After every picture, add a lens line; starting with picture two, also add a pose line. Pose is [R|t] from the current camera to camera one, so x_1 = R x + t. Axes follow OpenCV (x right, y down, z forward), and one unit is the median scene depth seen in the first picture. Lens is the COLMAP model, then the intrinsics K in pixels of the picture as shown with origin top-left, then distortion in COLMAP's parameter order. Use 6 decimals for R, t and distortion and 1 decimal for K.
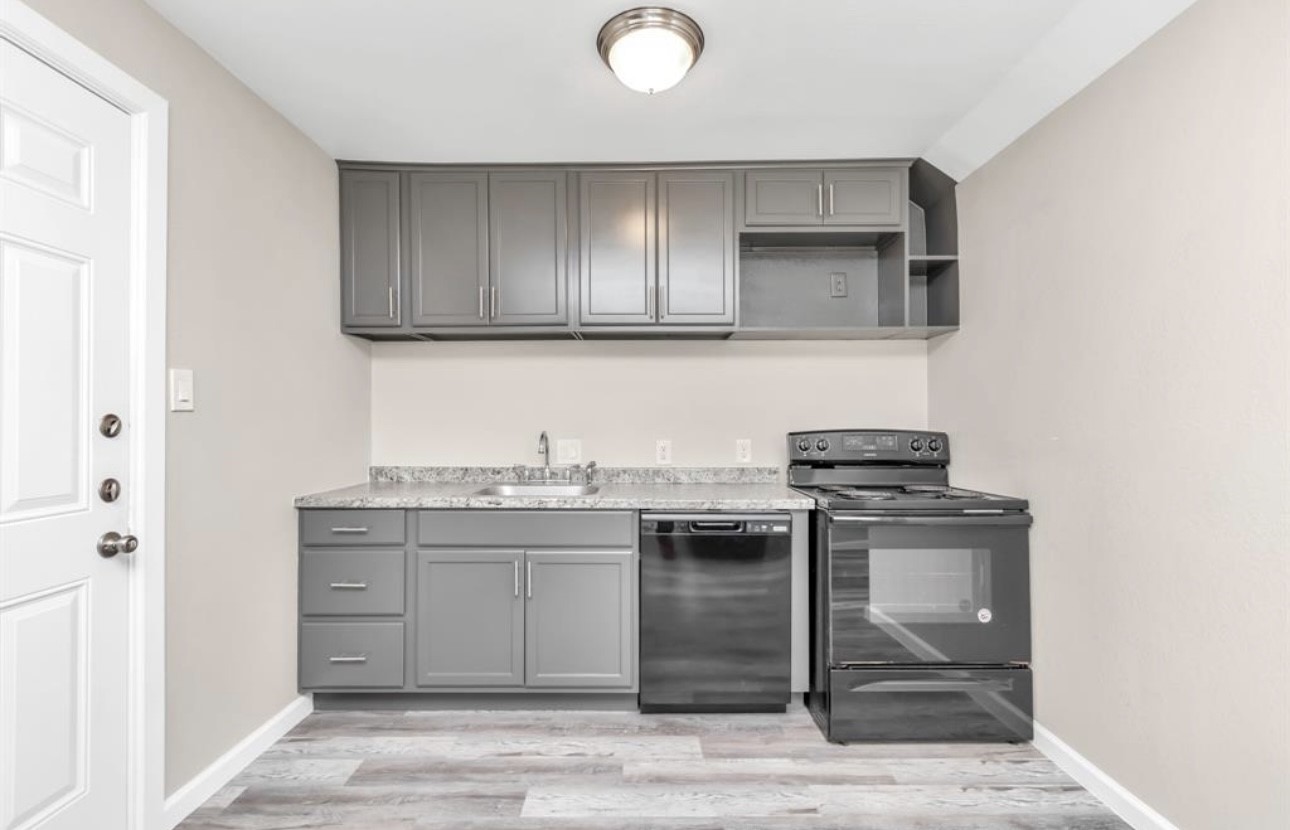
lens RADIAL K [[587.3, 0, 652.7], [0, 587.3, 415.8], [0, 0, 1]] dist [0.003254, 0.000385]
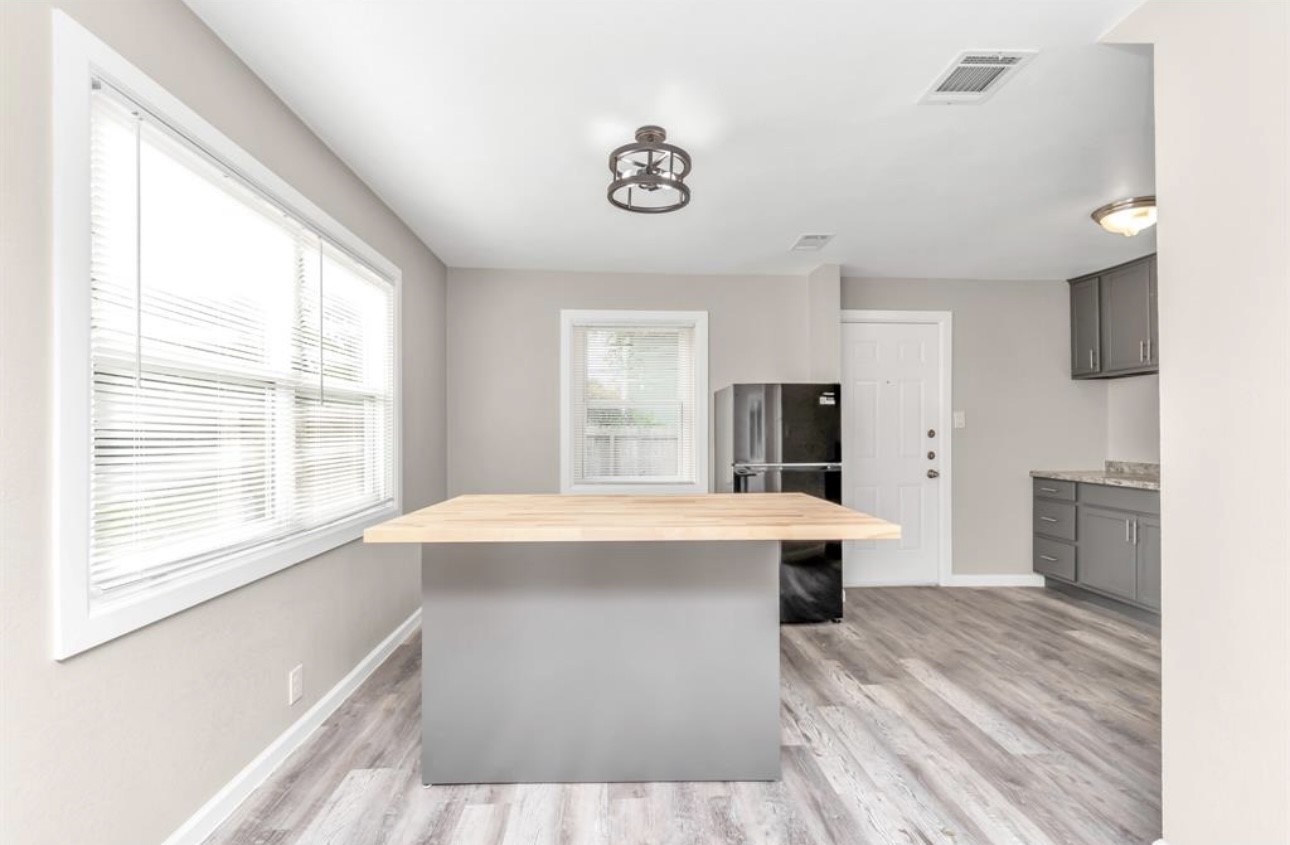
lens RADIAL K [[576.0, 0, 645.0], [0, 576.0, 422.5], [0, 0, 1]] dist [-0.000116, -0.000128]
pose [[0.030544, -0.016925, -0.999390, 1.187923], [0.010908, 0.999803, -0.016599, -0.003511], [0.999474, -0.010394, 0.030723, -0.317910]]
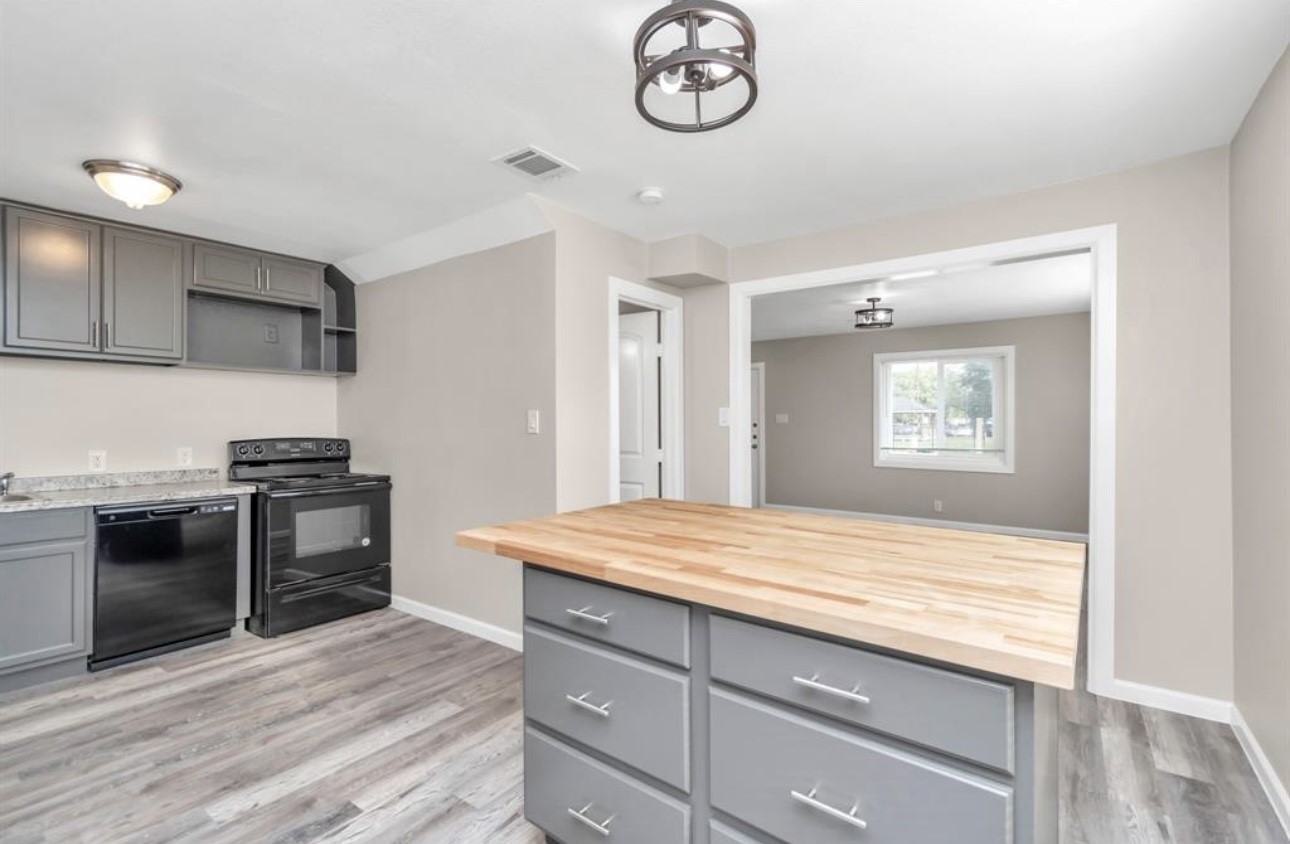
lens RADIAL K [[576.0, 0, 645.0], [0, 576.0, 422.0], [0, 0, 1]] dist [-0.000116, -0.000128]
pose [[0.612598, 0.002724, 0.790390, -0.252024], [-0.010529, 0.999933, 0.004714, -0.034963], [-0.790325, -0.011210, 0.612586, -0.618855]]
